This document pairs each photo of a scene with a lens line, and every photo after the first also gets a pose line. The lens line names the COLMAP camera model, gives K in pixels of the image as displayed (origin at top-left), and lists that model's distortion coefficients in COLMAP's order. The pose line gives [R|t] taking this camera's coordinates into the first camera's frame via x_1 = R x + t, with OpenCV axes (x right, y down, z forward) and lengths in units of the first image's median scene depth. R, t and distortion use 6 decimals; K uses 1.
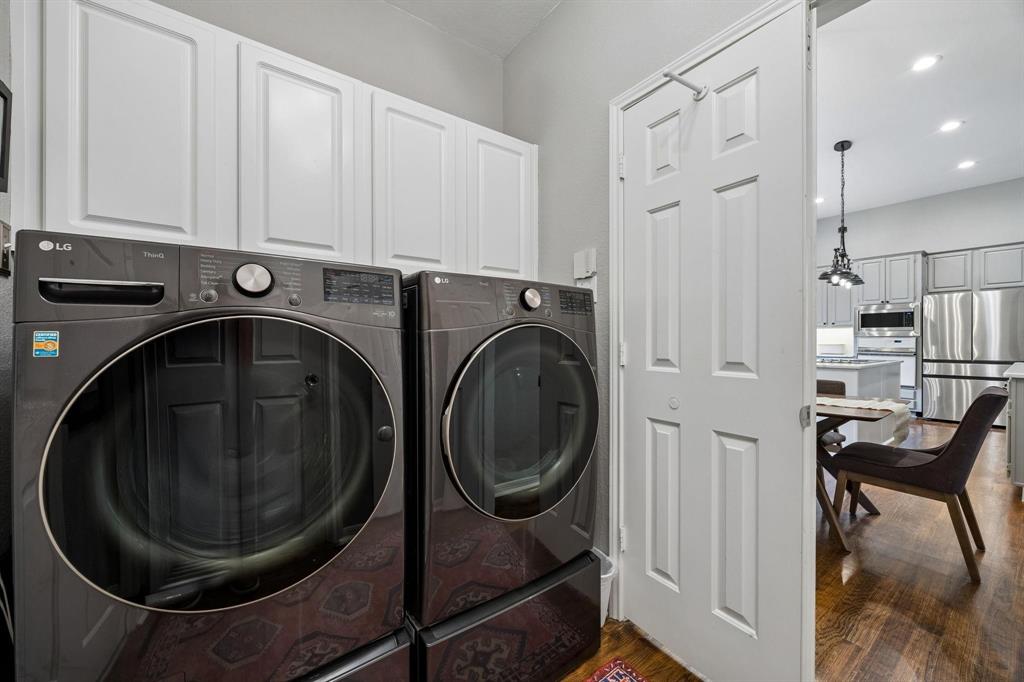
lens RADIAL K [[390.2, 0, 508.0], [0, 390.2, 344.4], [0, 0, 1]] dist [-0.000064, -0.000436]
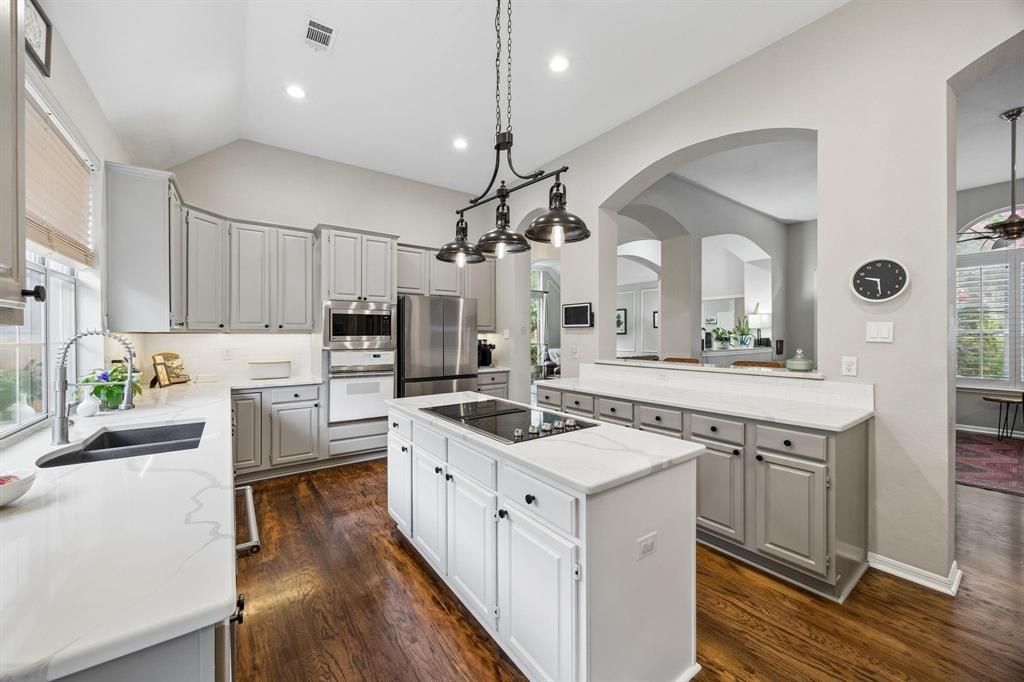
lens RADIAL K [[390.2, 0, 511.2], [0, 390.2, 334.0], [0, 0, 1]] dist [-0.000064, -0.000436]
pose [[0.011597, 0.005409, 0.999918, 0.299201], [0.002953, 0.999981, -0.005444, -0.043803], [-0.999928, 0.003016, 0.011580, 0.759977]]
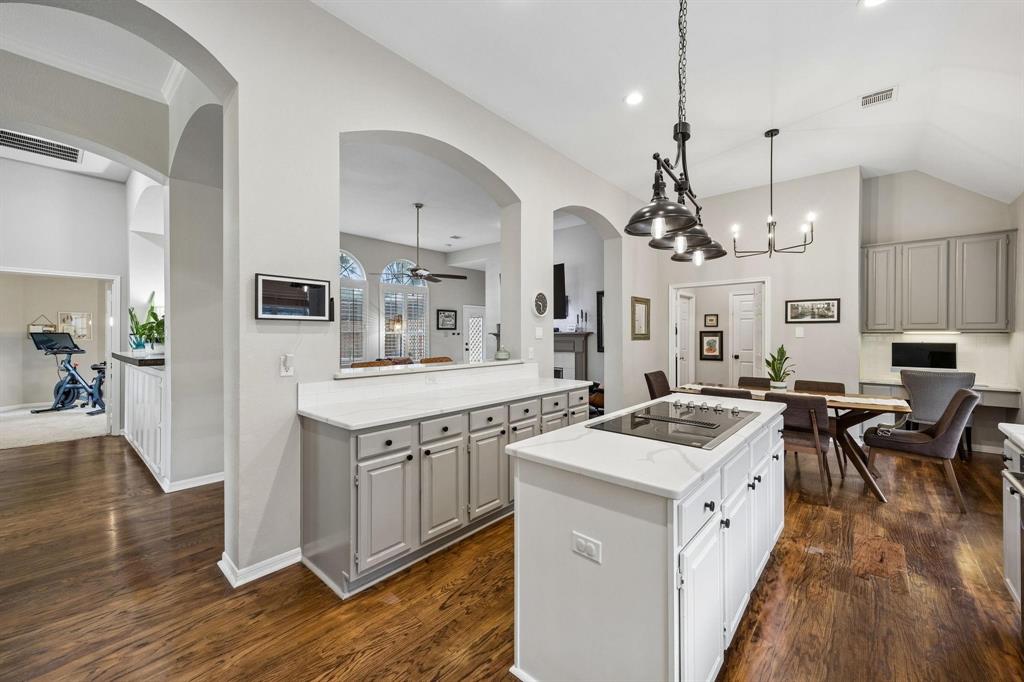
lens RADIAL K [[410.9, 0, 511.9], [0, 410.9, 338.2], [0, 0, 1]] dist [0.005522, 0.000553]
pose [[-0.978203, 0.007103, -0.207530, 0.894010], [0.005230, 0.999940, 0.009574, -0.044518], [0.207586, 0.008280, -0.978182, 1.102829]]
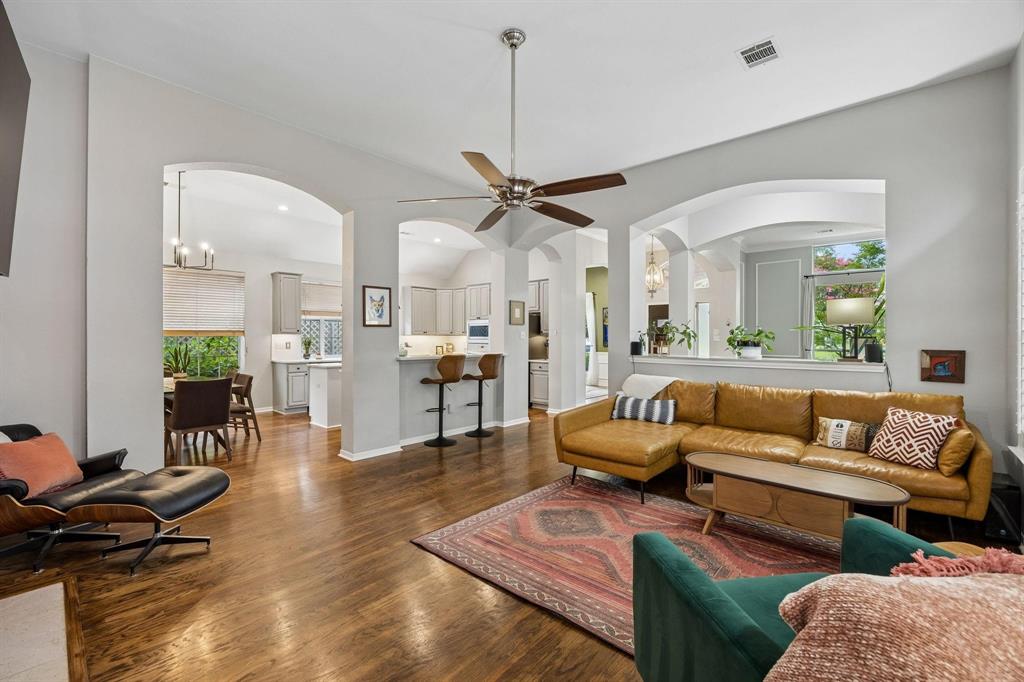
lens RADIAL K [[432.8, 0, 511.7], [0, 432.8, 337.2], [0, 0, 1]] dist [-0.001346, -0.000061]
pose [[0.978887, 0.007612, 0.204261, 0.801708], [-0.007035, 0.999969, -0.003553, -0.038020], [-0.204282, 0.002041, 0.978910, -0.530325]]
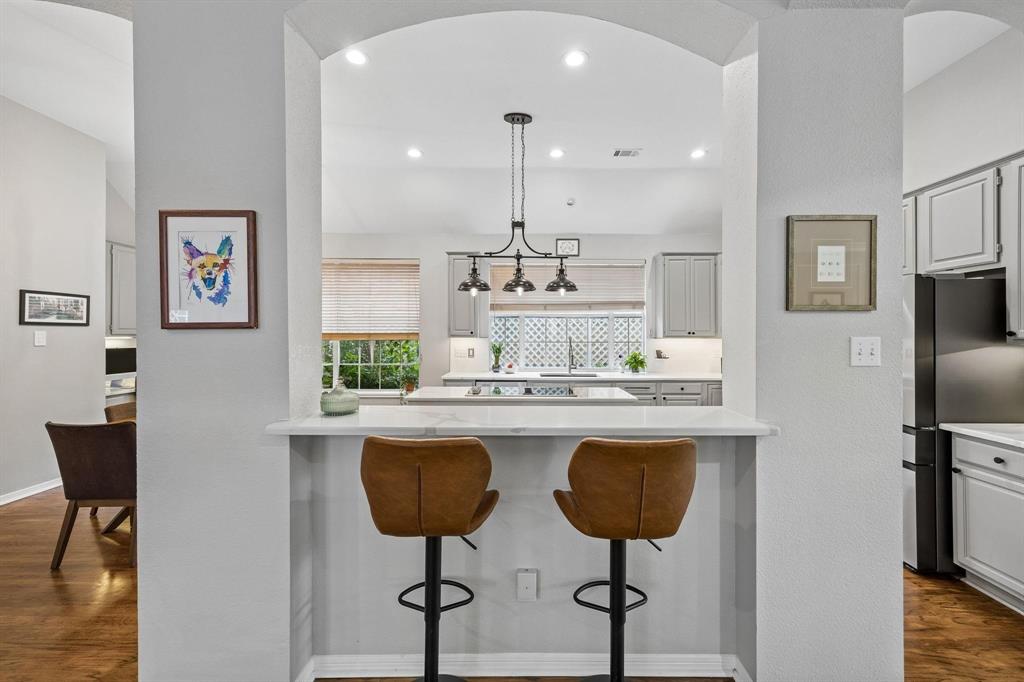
lens RADIAL K [[410.9, 0, 524.2], [0, 410.9, 336.7], [0, 0, 1]] dist [0.005522, 0.000553]
pose [[0.808583, 0.010936, -0.588281, 1.050159], [-0.006832, 0.999934, 0.009199, -0.058834], [0.588342, -0.003419, 0.808605, 0.260604]]
